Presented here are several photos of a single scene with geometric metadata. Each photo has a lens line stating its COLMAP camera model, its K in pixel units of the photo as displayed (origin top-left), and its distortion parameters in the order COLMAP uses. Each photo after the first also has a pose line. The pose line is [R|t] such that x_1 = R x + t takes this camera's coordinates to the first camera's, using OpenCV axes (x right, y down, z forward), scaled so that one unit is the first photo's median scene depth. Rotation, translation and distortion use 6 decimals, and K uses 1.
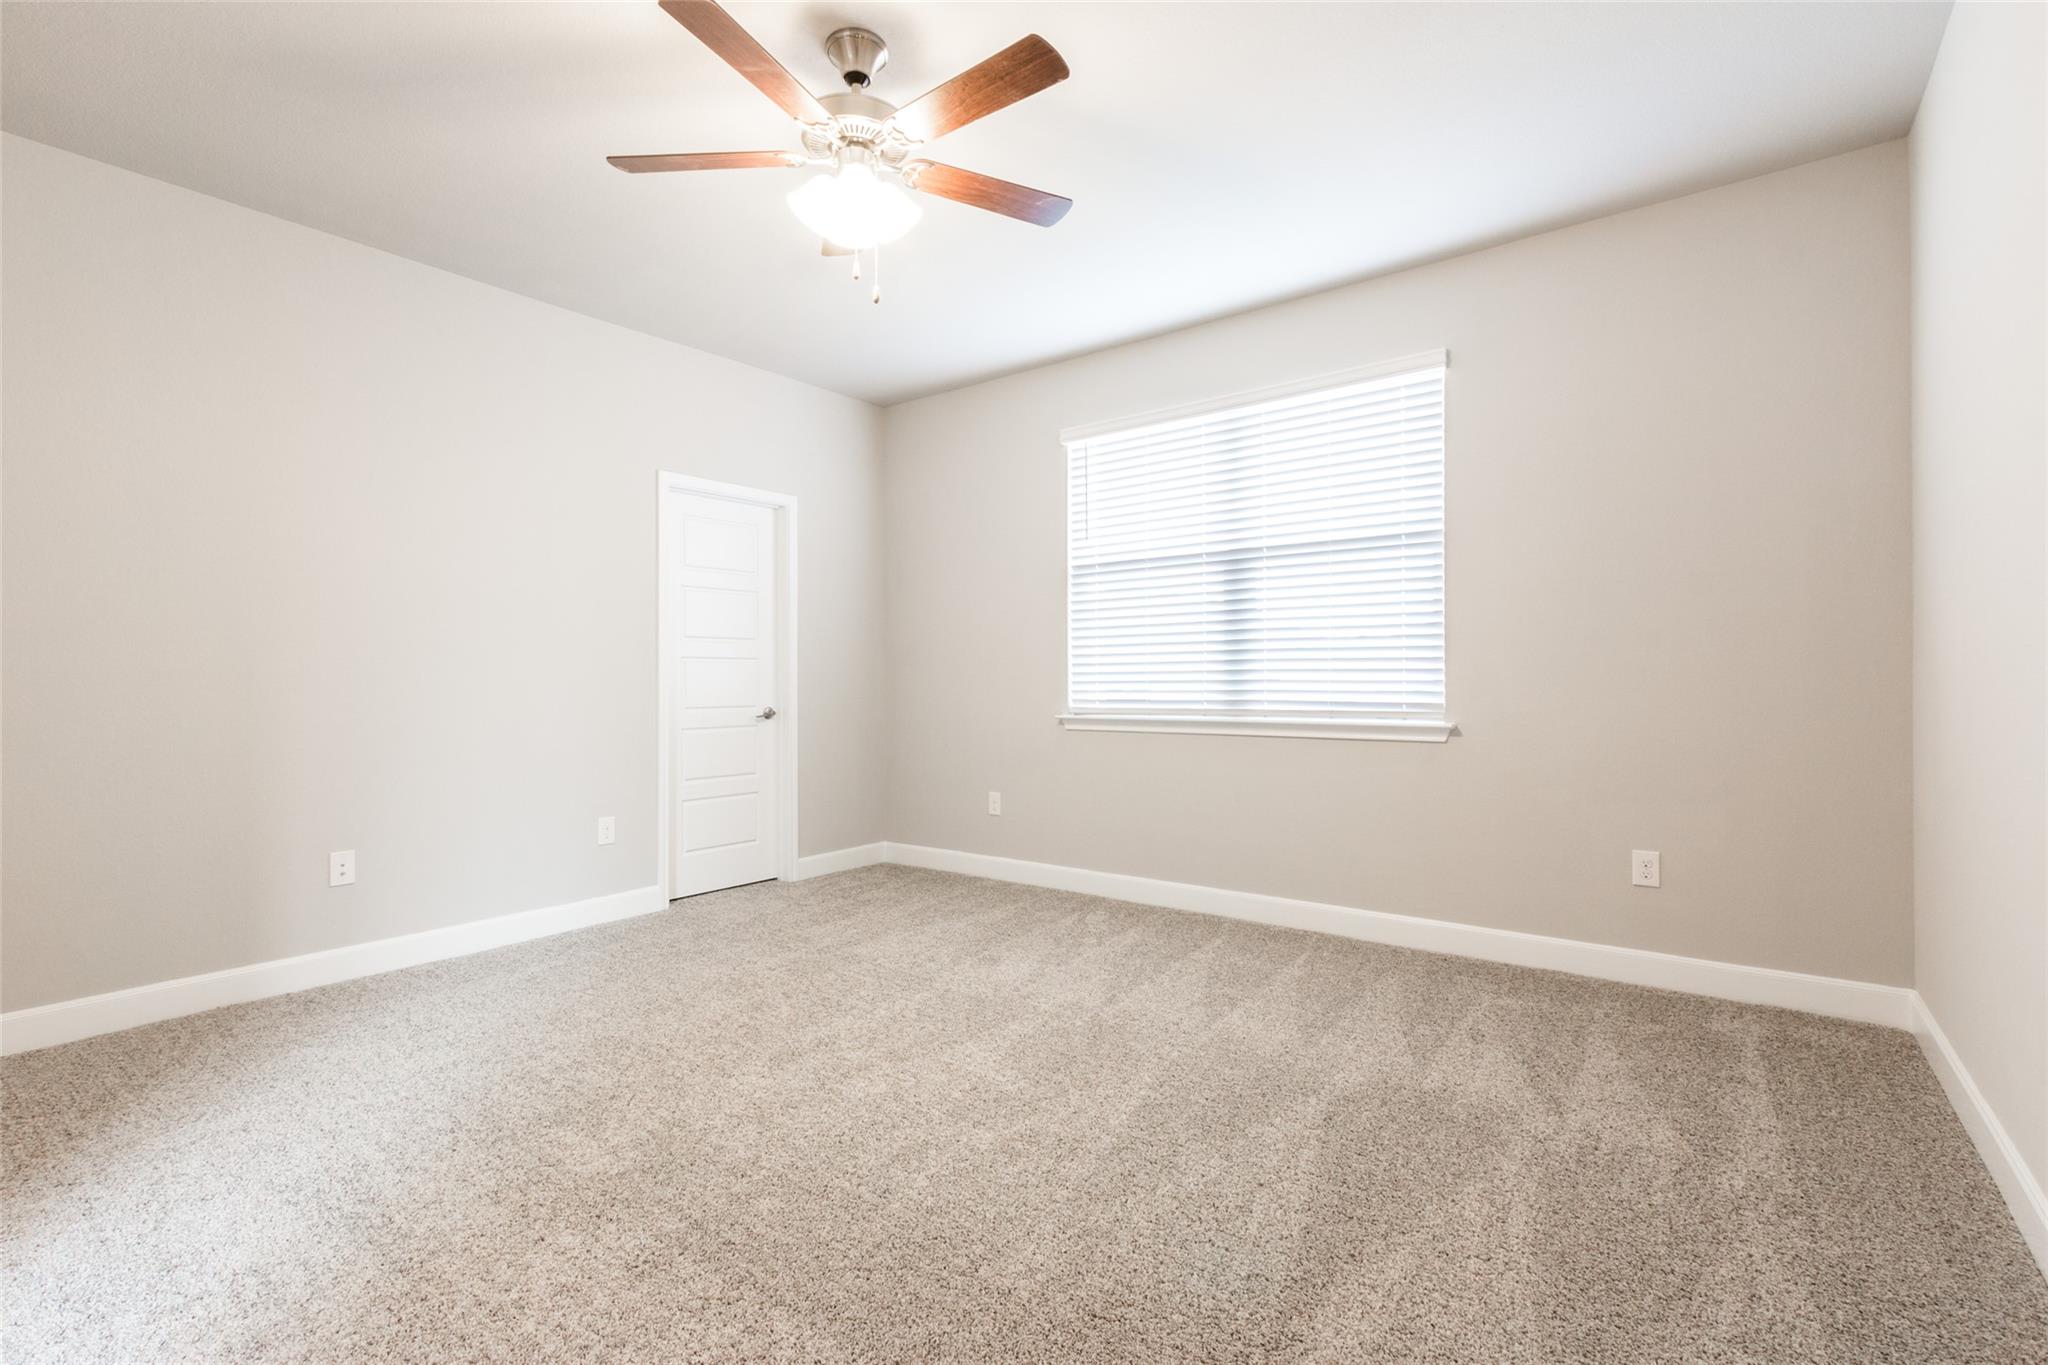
lens RADIAL K [[951.1, 0, 951.6], [0, 951.1, 681.3], [0, 0, 1]] dist [0.002562, -0.001849]
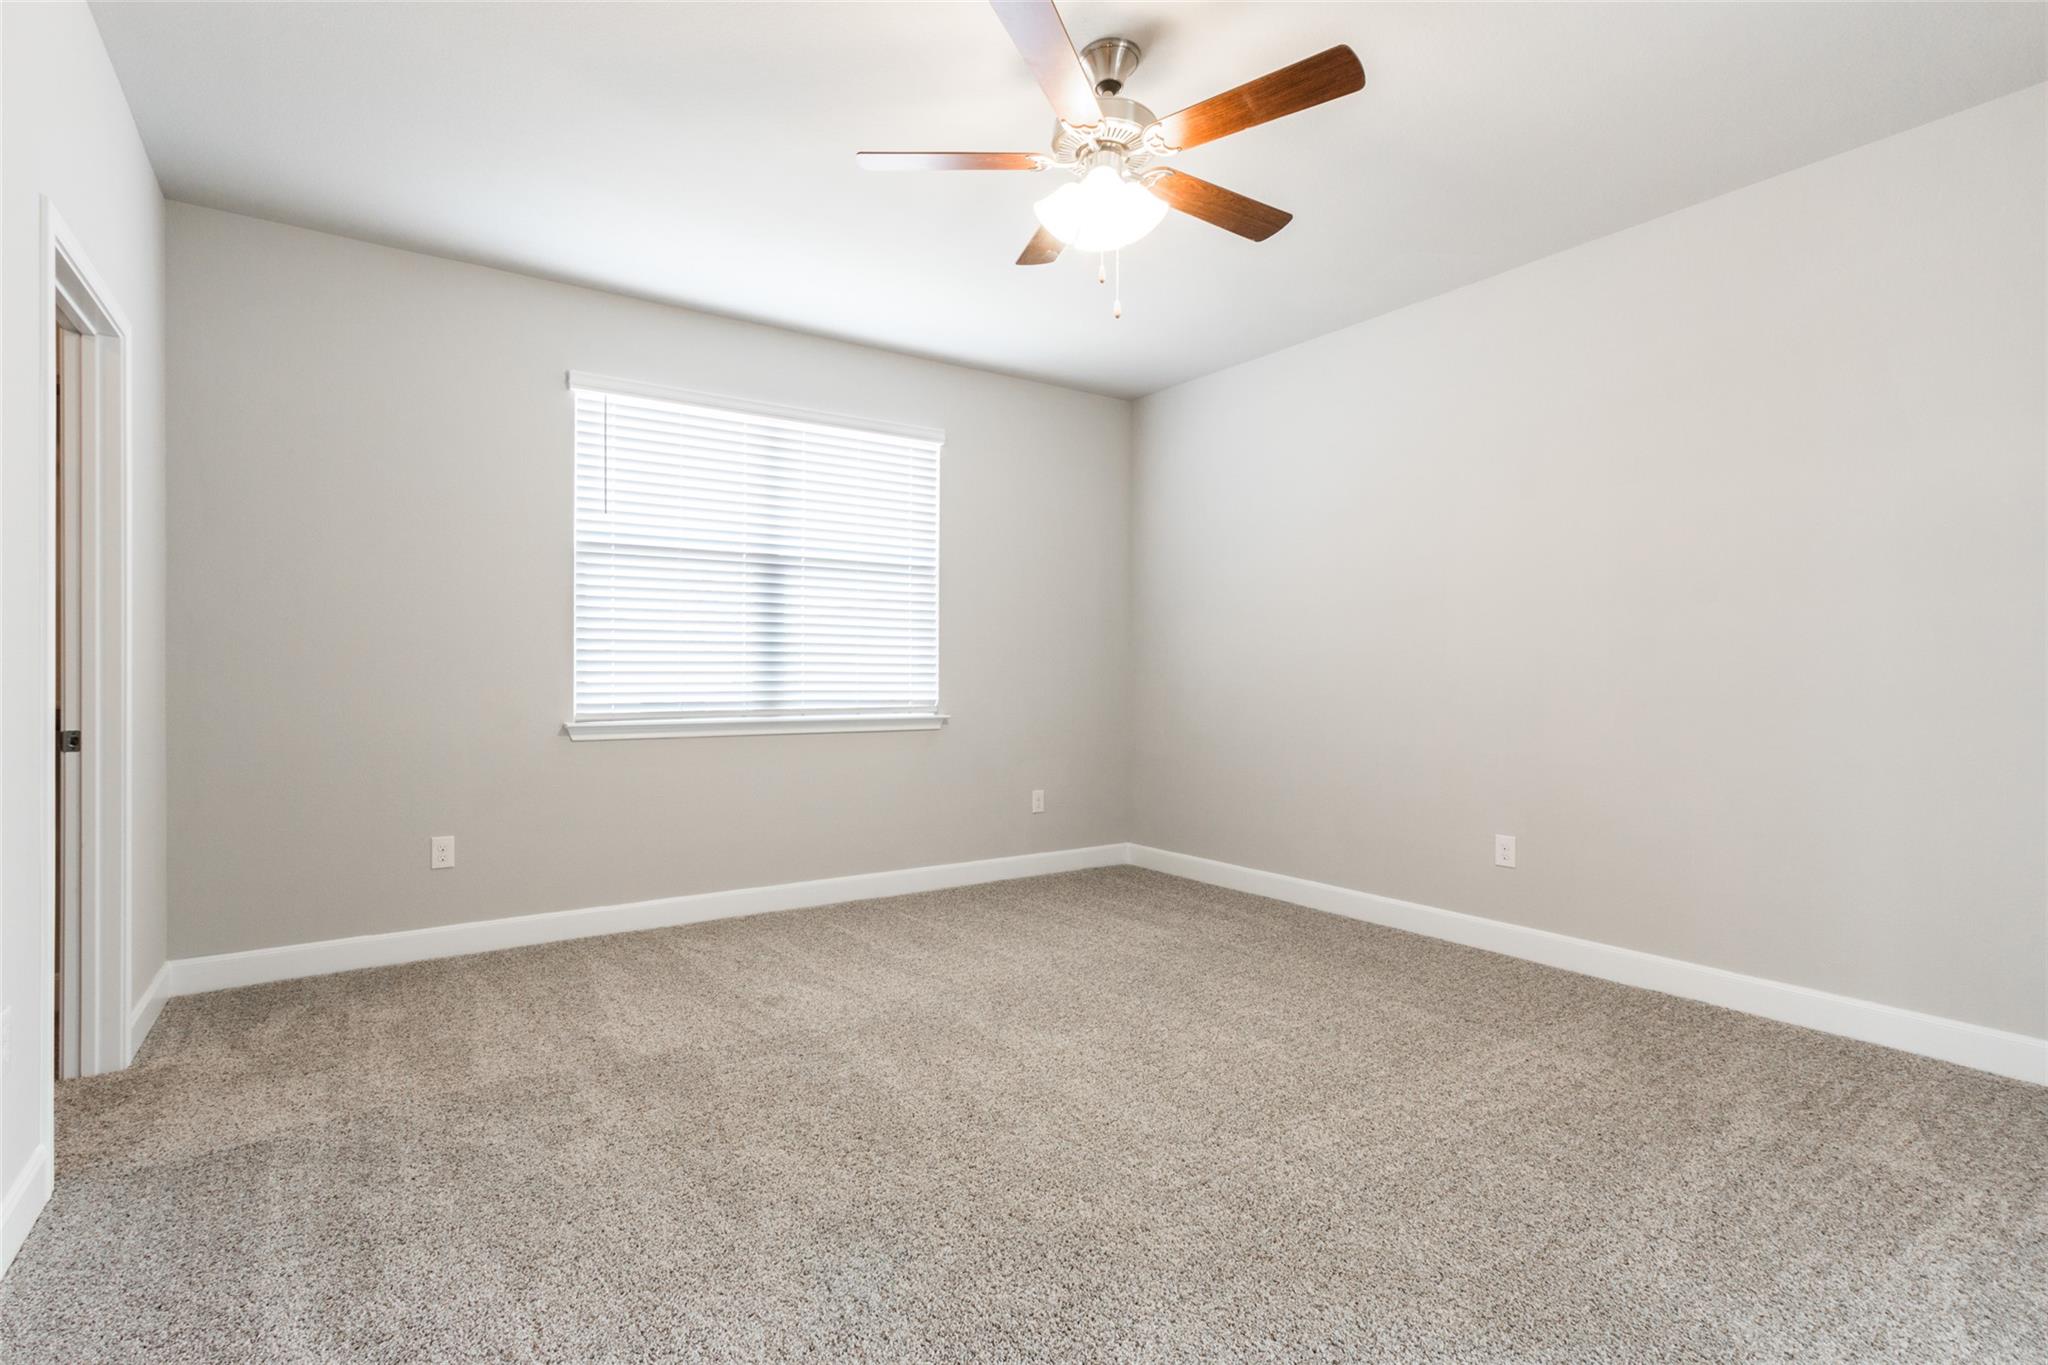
lens RADIAL K [[951.1, 0, 1014.9], [0, 951.1, 684.9], [0, 0, 1]] dist [0.002562, -0.001849]
pose [[0.295629, 0.000556, 0.955303, -0.610090], [0.000184, 1.000000, -0.000639, 0.003458], [-0.955303, 0.000365, 0.295629, 0.446217]]
